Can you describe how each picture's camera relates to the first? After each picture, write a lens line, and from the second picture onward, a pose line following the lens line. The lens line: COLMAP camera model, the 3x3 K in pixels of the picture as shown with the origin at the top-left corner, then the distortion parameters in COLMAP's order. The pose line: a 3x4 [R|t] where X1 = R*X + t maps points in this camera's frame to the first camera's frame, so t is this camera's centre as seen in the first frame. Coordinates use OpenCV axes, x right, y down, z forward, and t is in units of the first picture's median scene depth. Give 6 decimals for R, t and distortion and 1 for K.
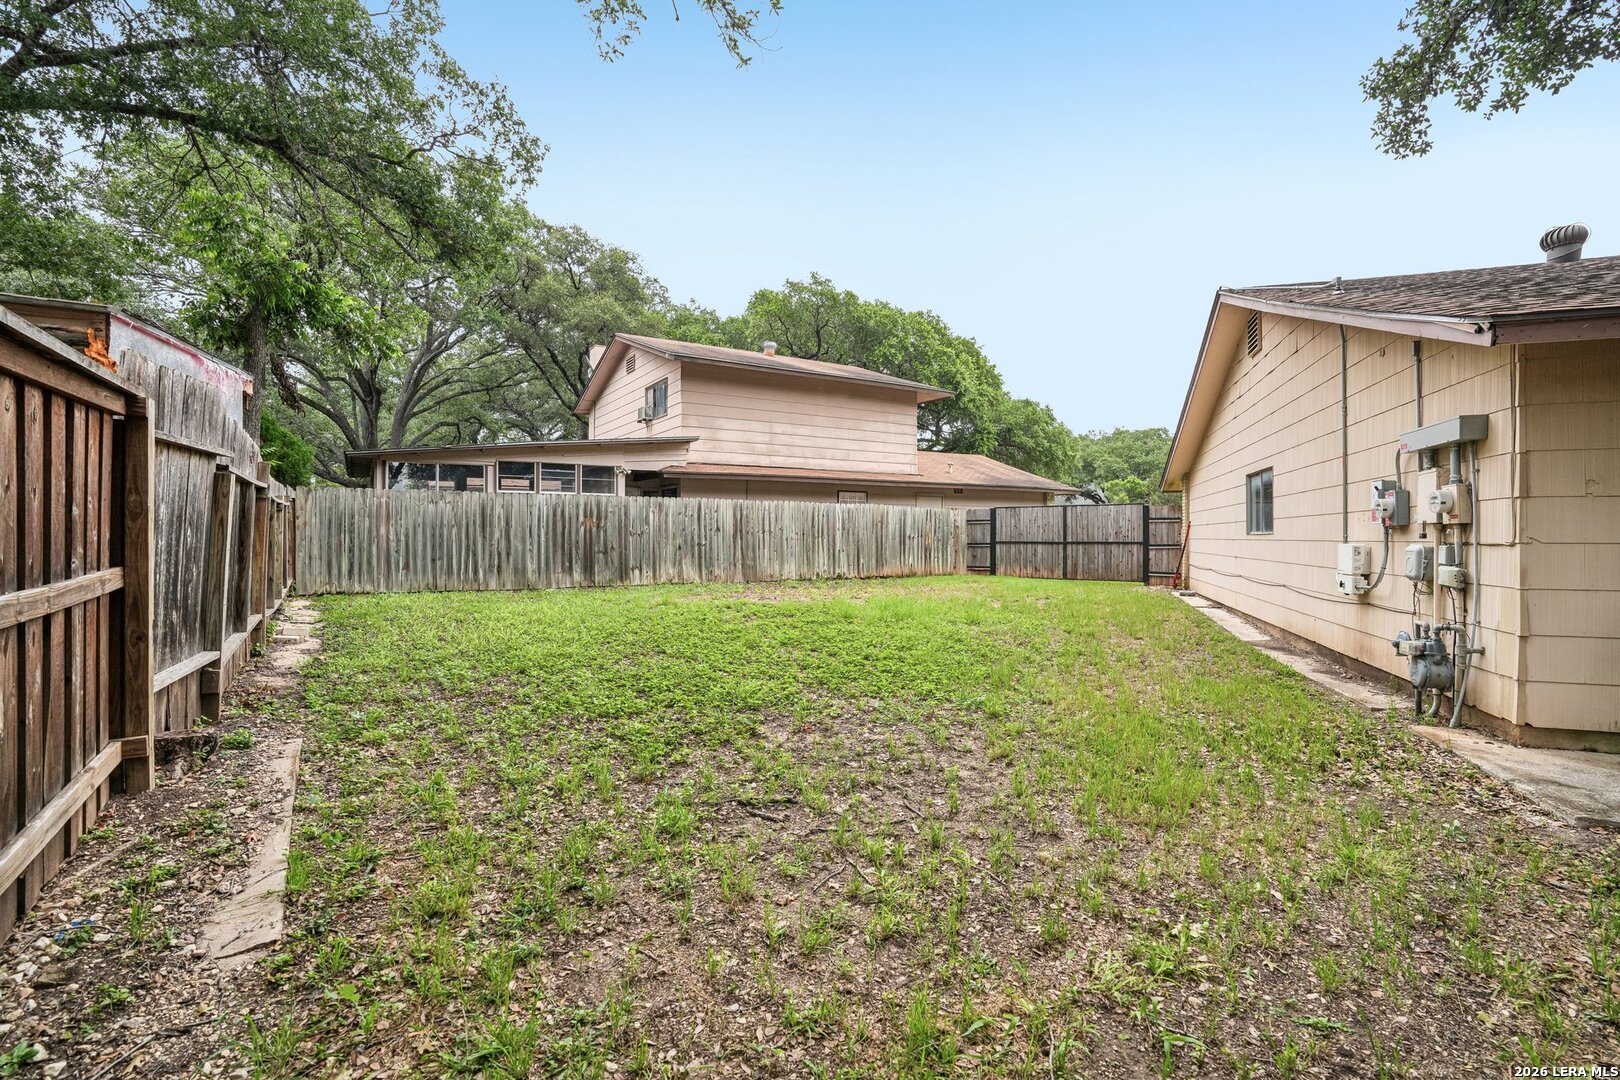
lens RADIAL K [[759.5, 0, 795.9], [0, 759.5, 529.1], [0, 0, 1]] dist [-0.050635, 0.011028]
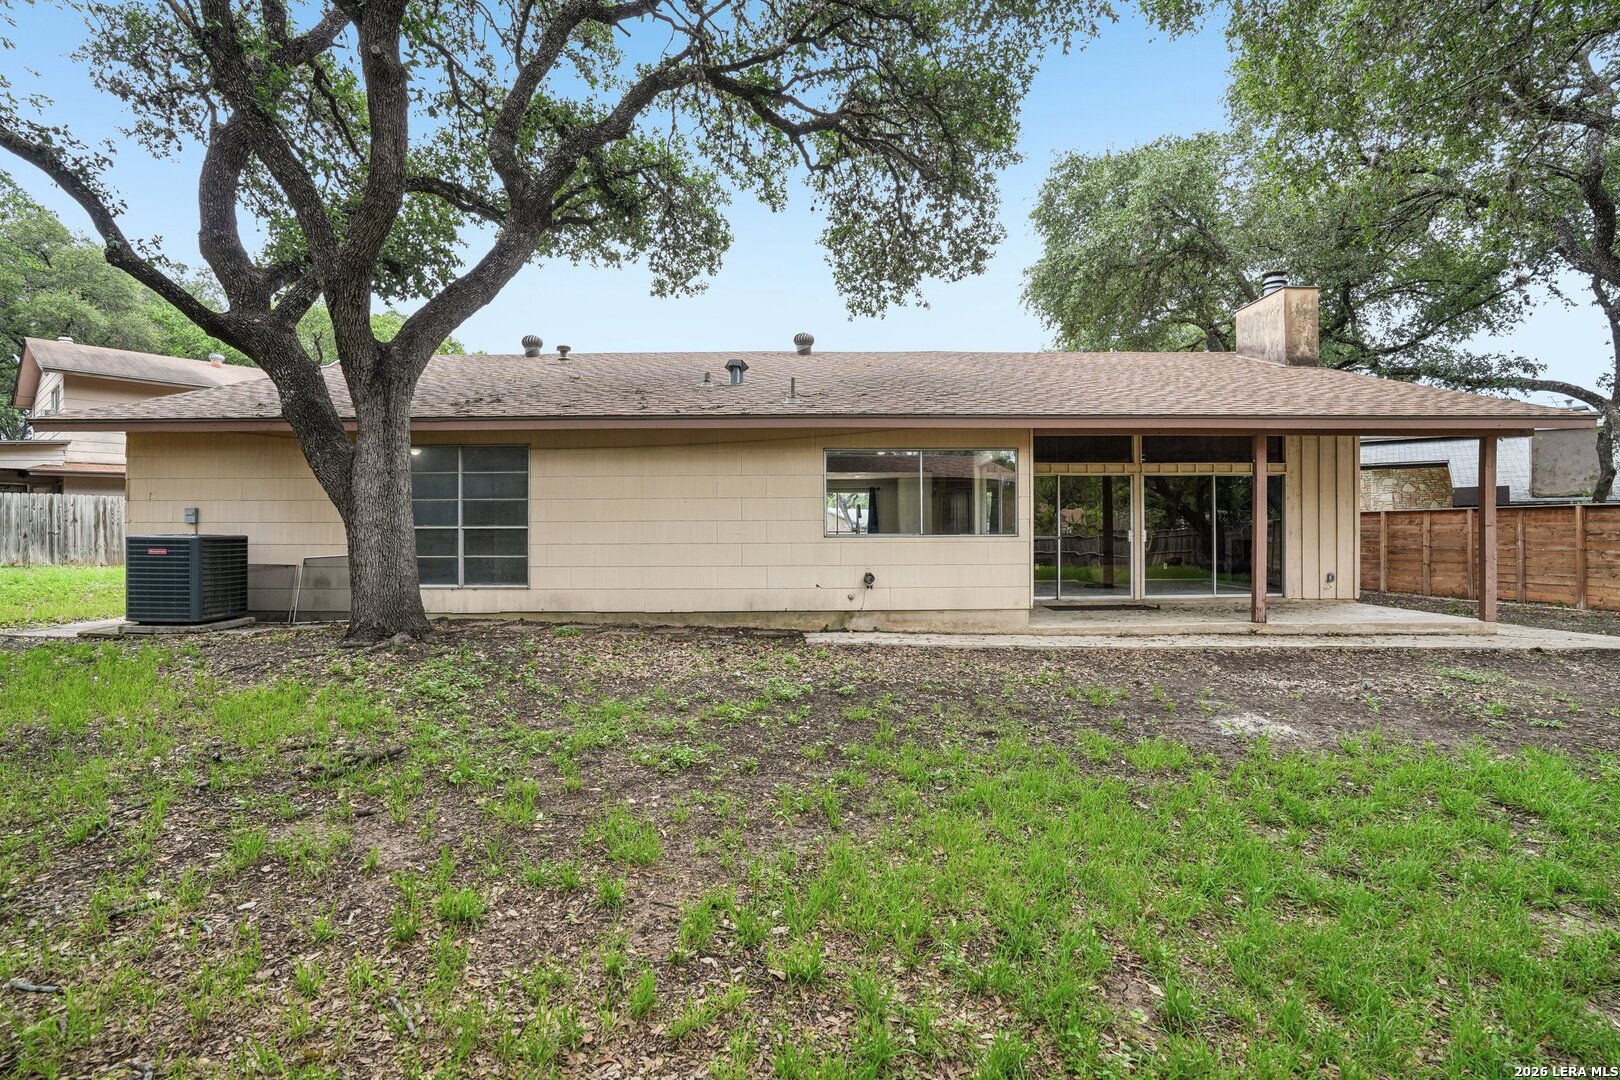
lens RADIAL K [[759.5, 0, 798.8], [0, 759.5, 533.8], [0, 0, 1]] dist [-0.050635, 0.011028]
pose [[0.941887, -0.003226, 0.335916, 0.502425], [-0.000738, 0.999932, 0.011675, 0.006211], [-0.335930, -0.011244, 0.941820, -0.390289]]
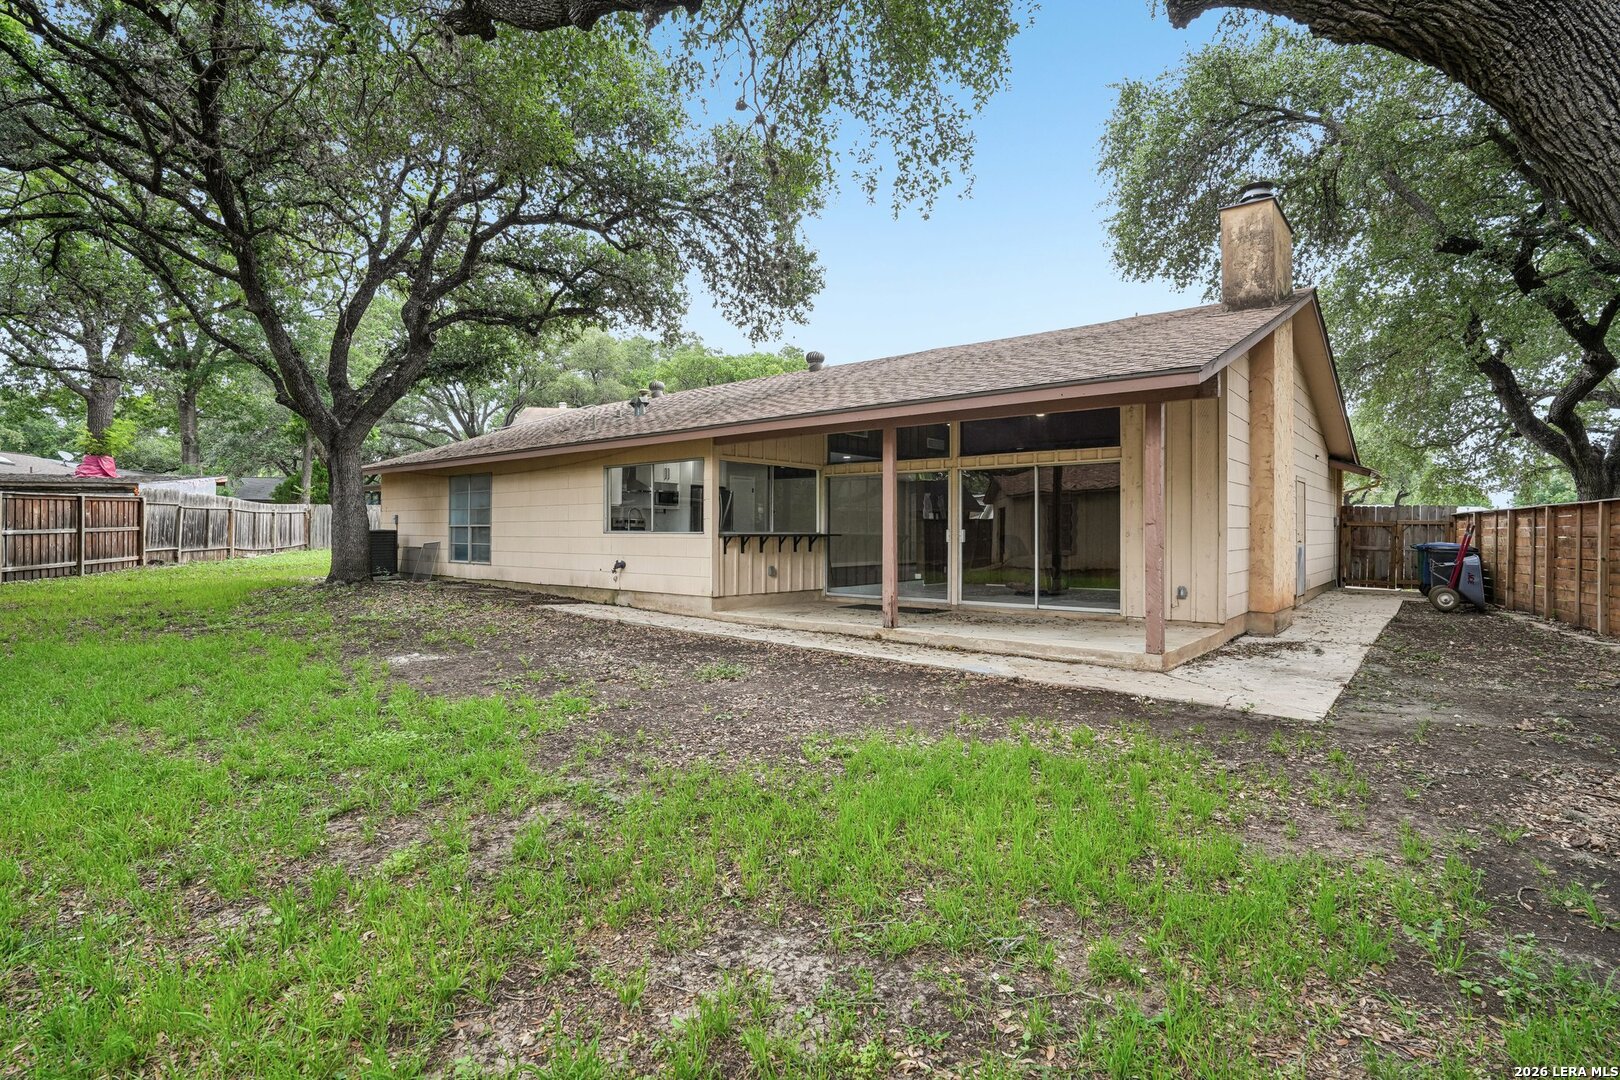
lens RADIAL K [[788.2, 0, 821.6], [0, 788.2, 530.6], [0, 0, 1]] dist [-0.024123, 0.002708]
pose [[0.940849, 0.004617, -0.338794, 1.103050], [-0.003492, 0.999986, 0.003933, 0.008973], [0.338807, -0.002517, 0.940852, -0.505294]]
